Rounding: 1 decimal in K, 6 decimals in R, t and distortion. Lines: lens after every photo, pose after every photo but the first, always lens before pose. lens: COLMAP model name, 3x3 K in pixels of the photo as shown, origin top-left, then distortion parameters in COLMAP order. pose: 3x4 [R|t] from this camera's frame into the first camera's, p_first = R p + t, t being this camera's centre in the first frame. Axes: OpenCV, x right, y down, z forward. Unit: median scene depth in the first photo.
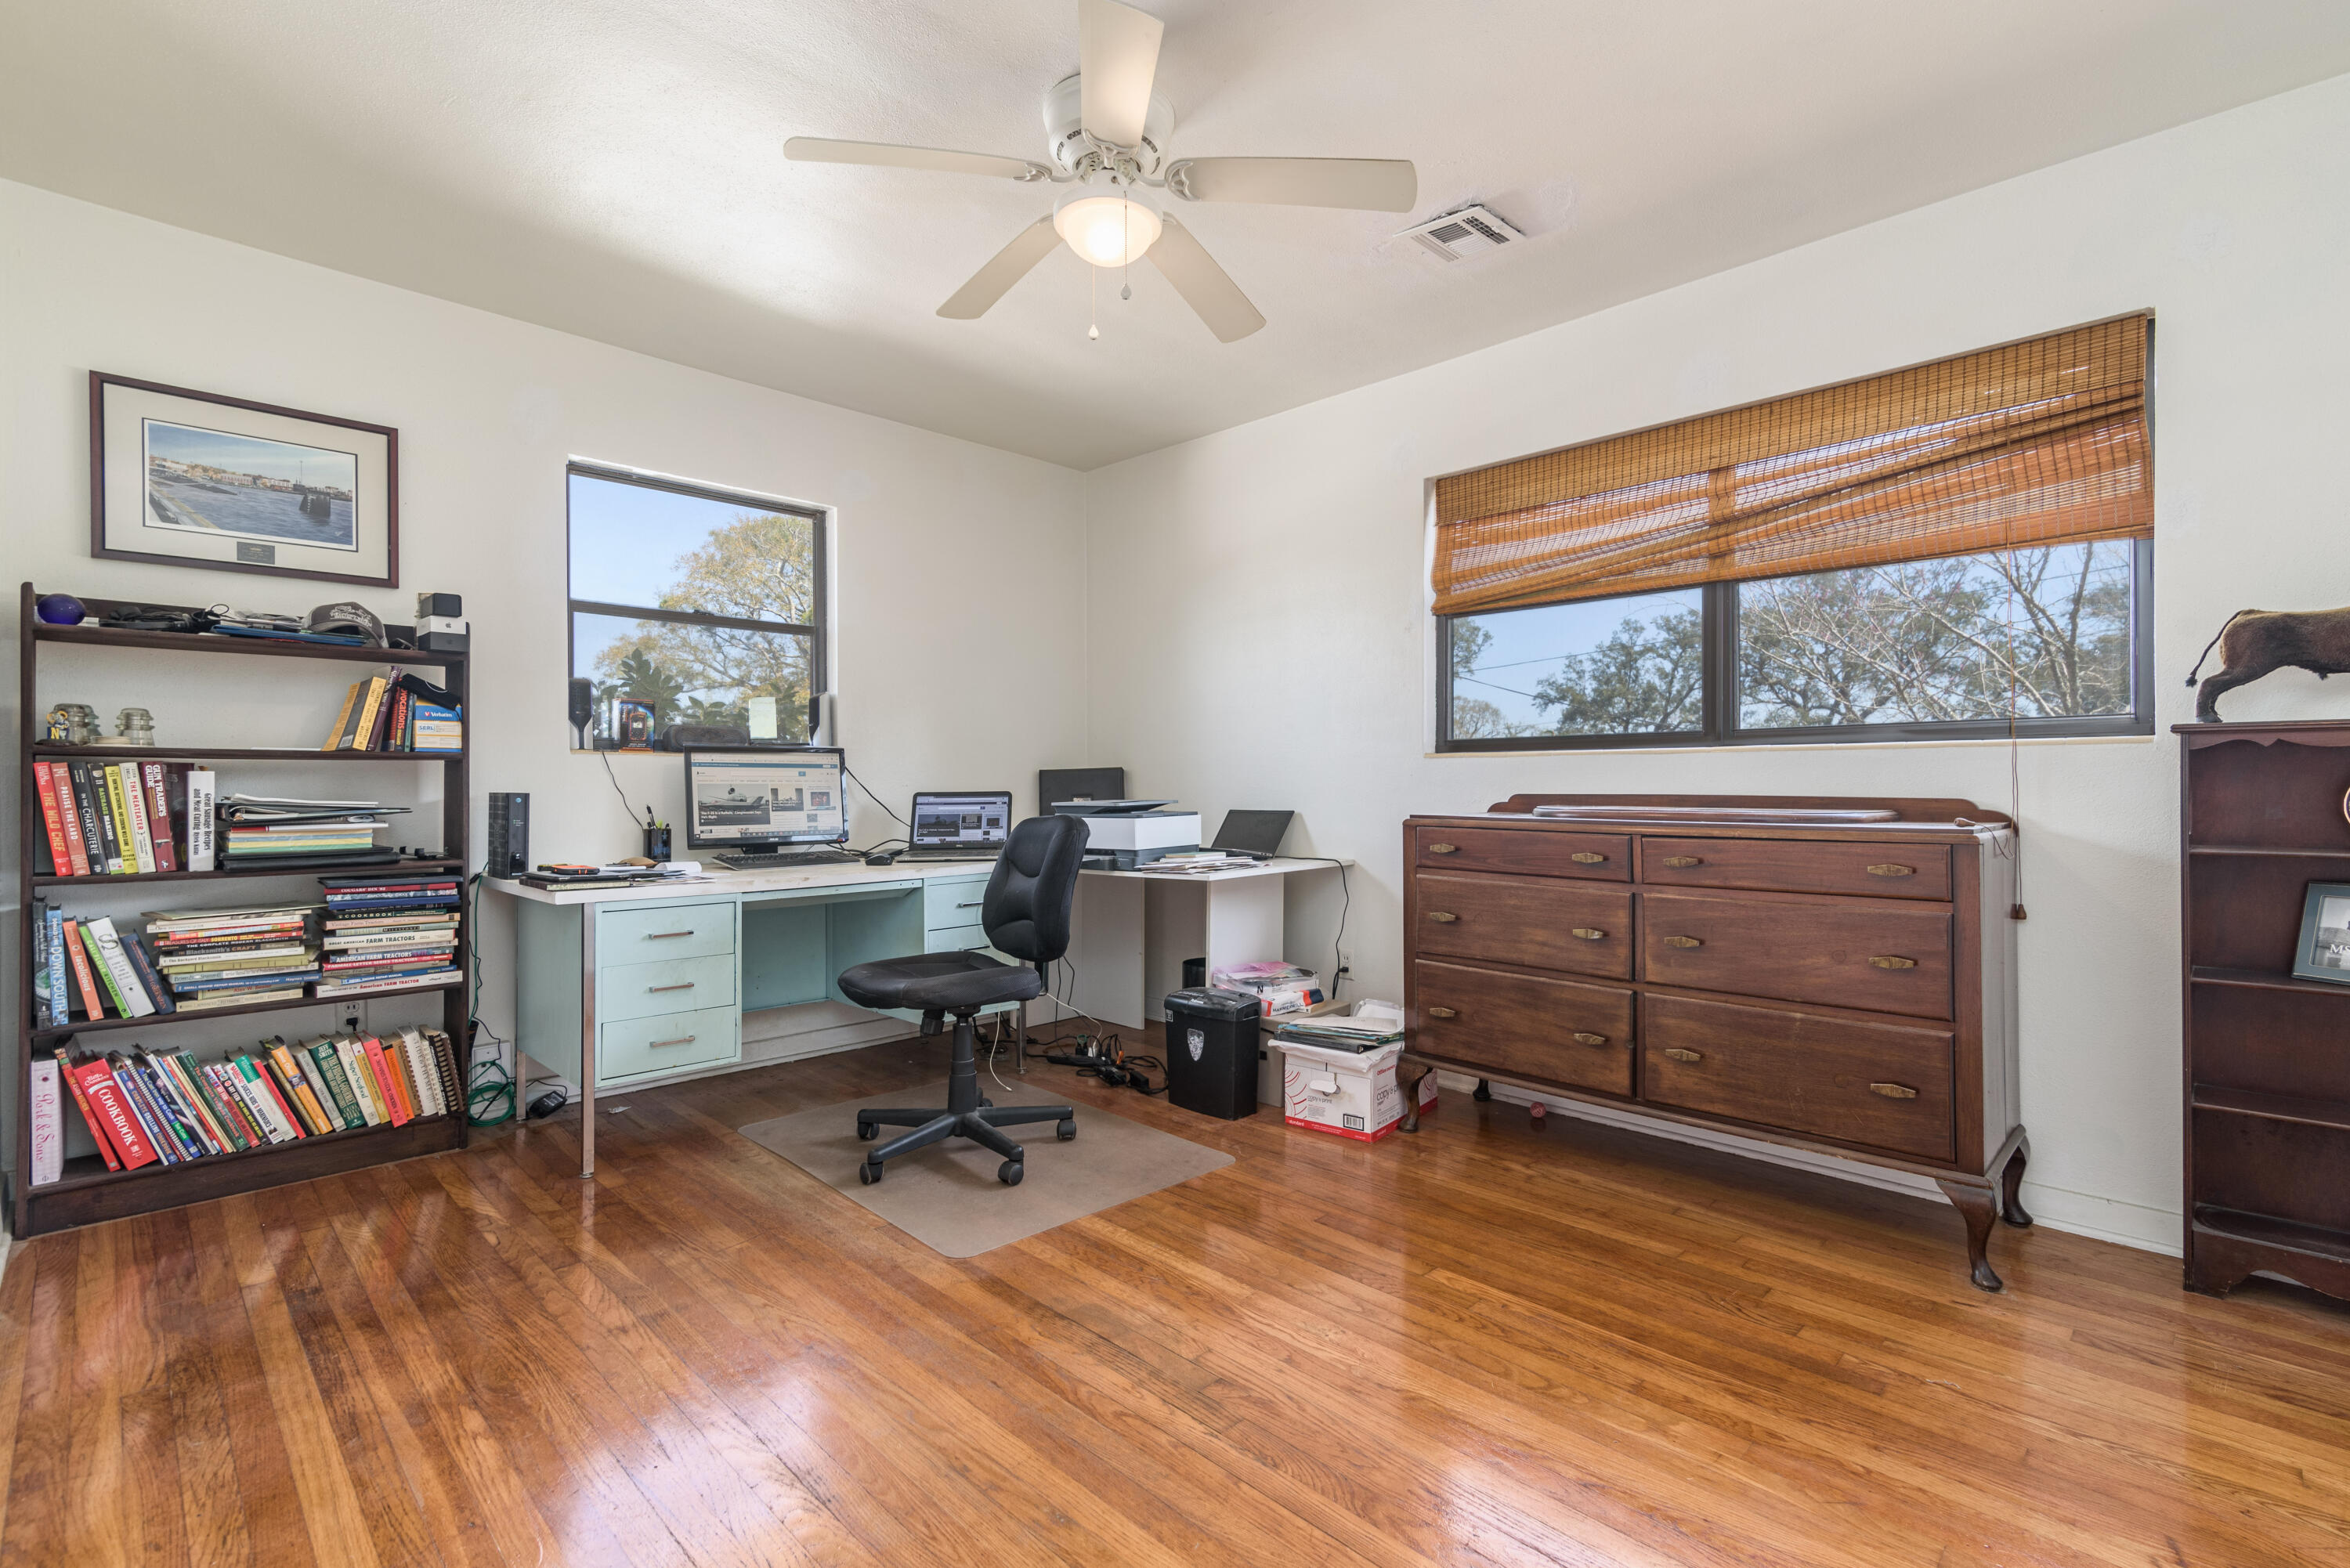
lens RADIAL K [[1075.2, 0, 1175.0], [0, 1075.2, 784.0], [0, 0, 1]] dist [0.008792, 0.000343]
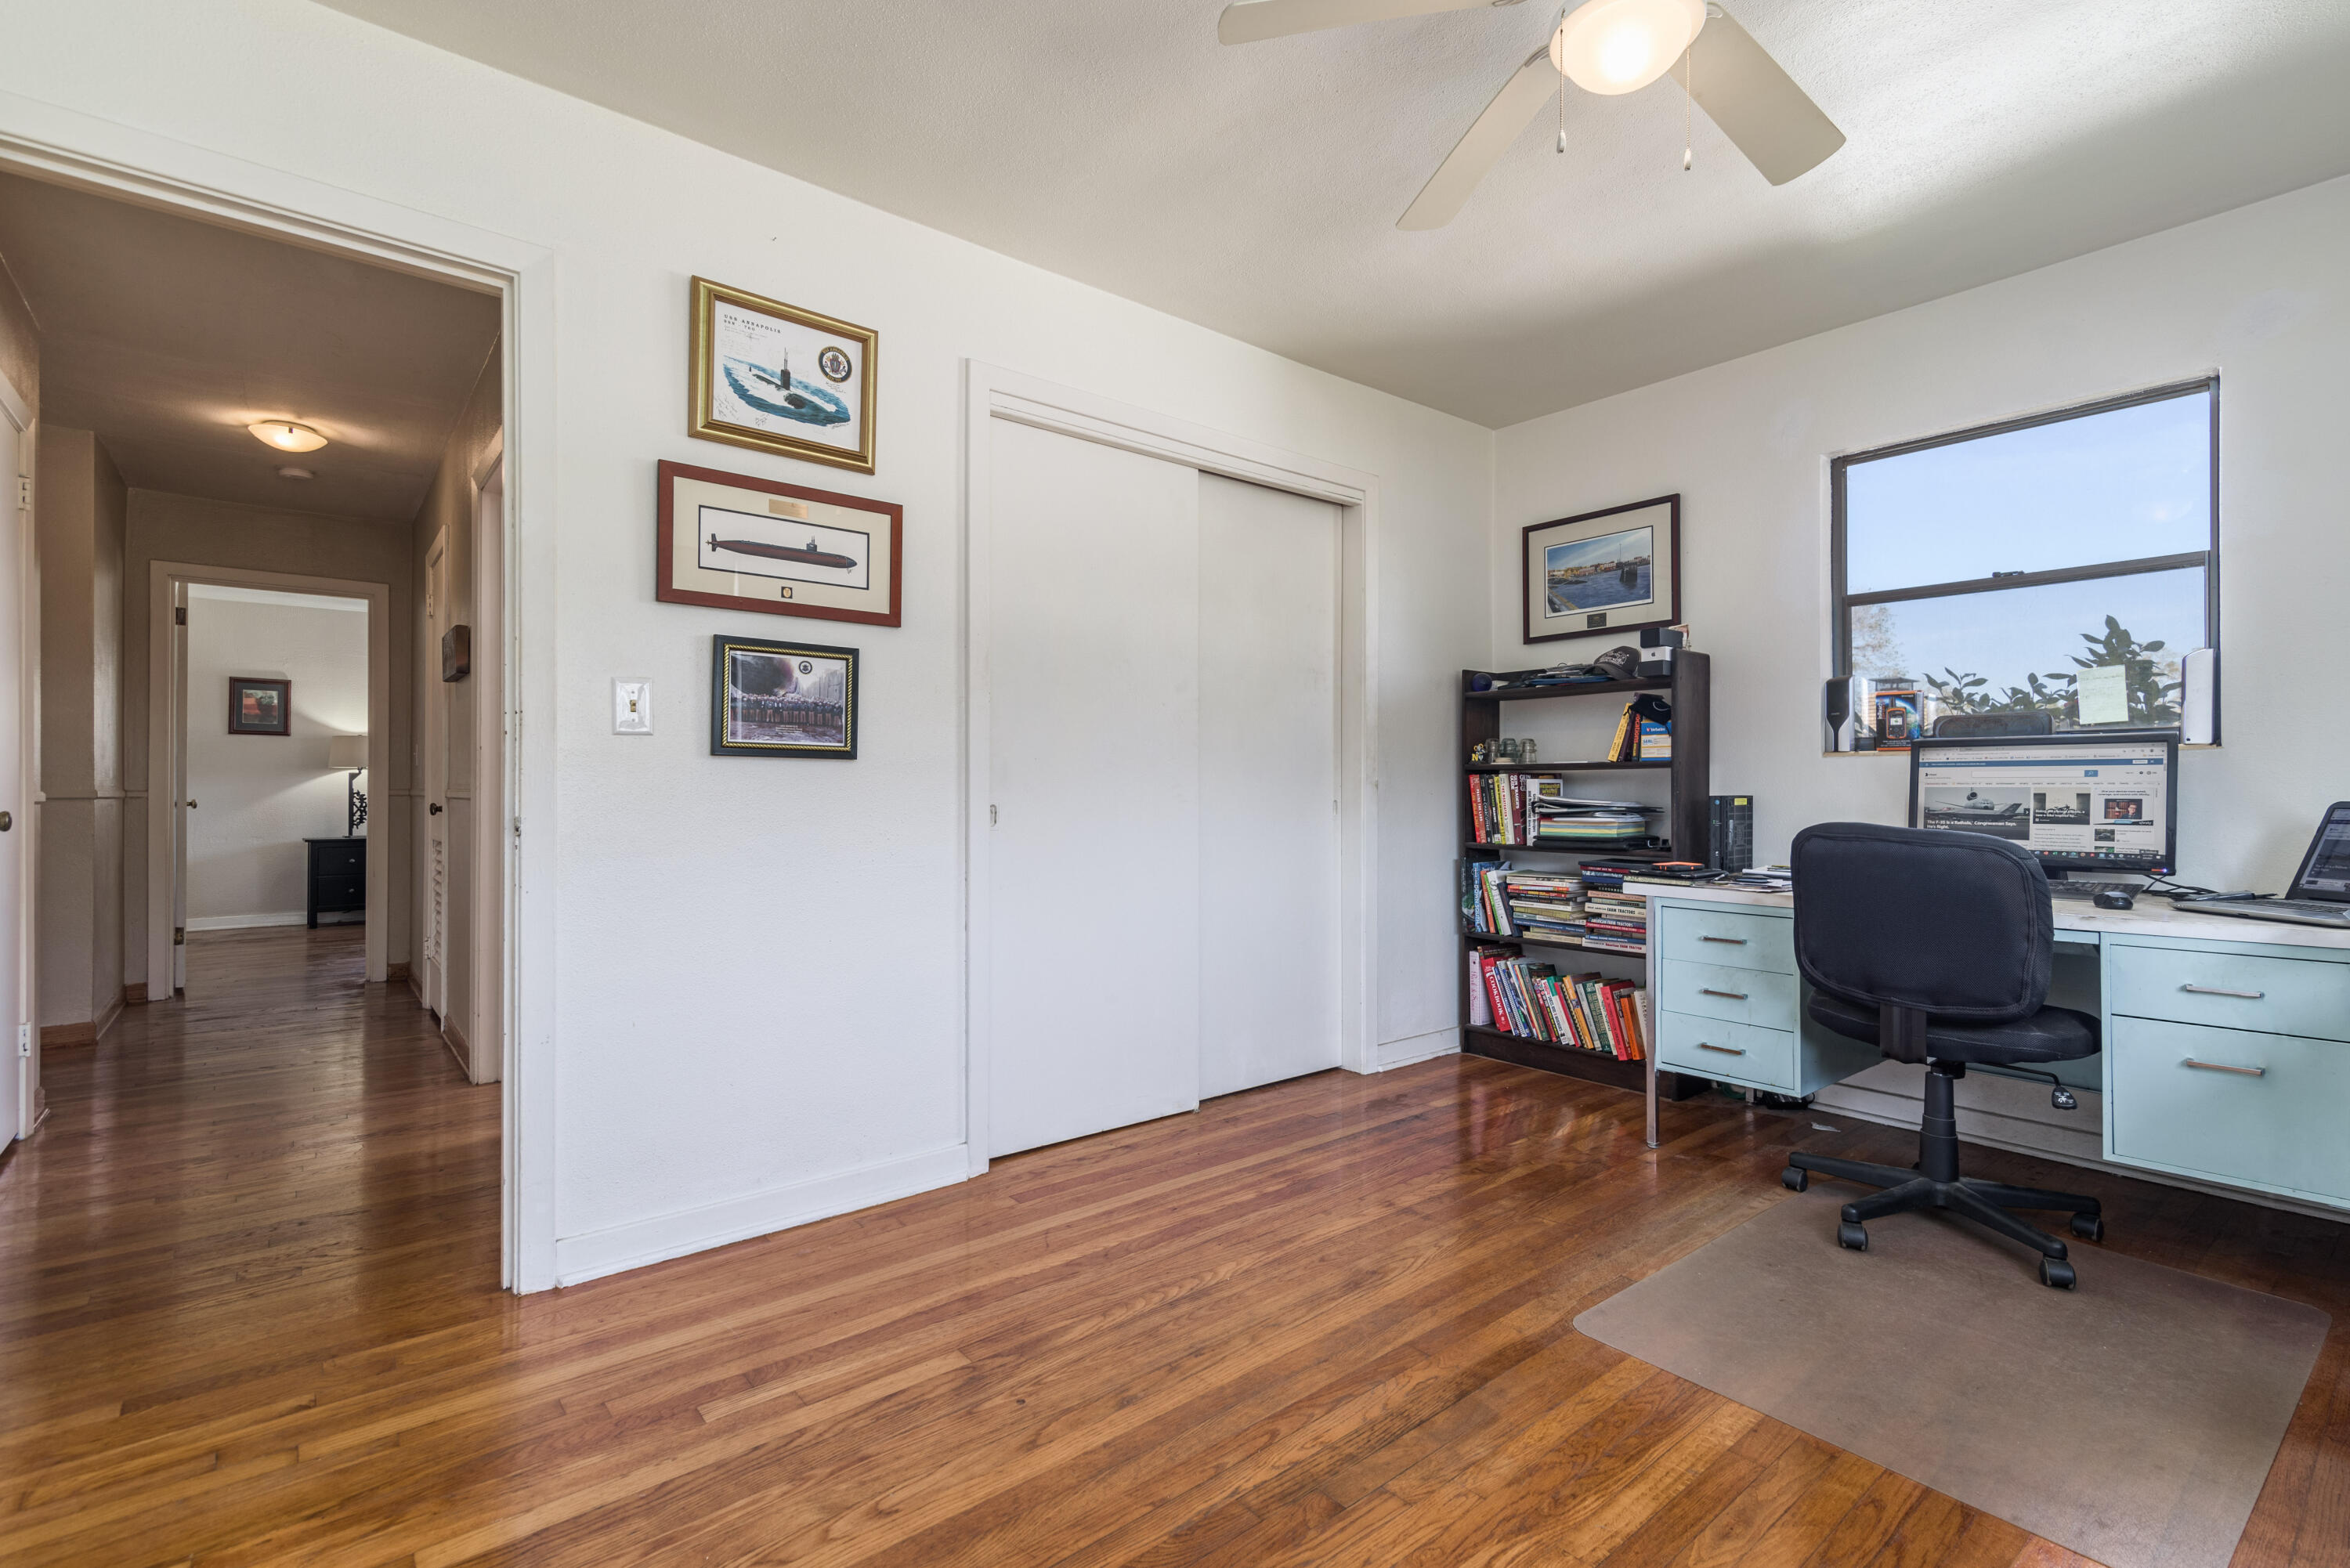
lens RADIAL K [[1043.7, 0, 1175.0], [0, 1043.7, 784.0], [0, 0, 1]] dist [0.000767, -0.000074]
pose [[-0.089442, -0.004066, -0.995984, 0.566640], [-0.000388, 0.999992, -0.004048, 0.001026], [0.995992, 0.000024, -0.089443, 0.627293]]
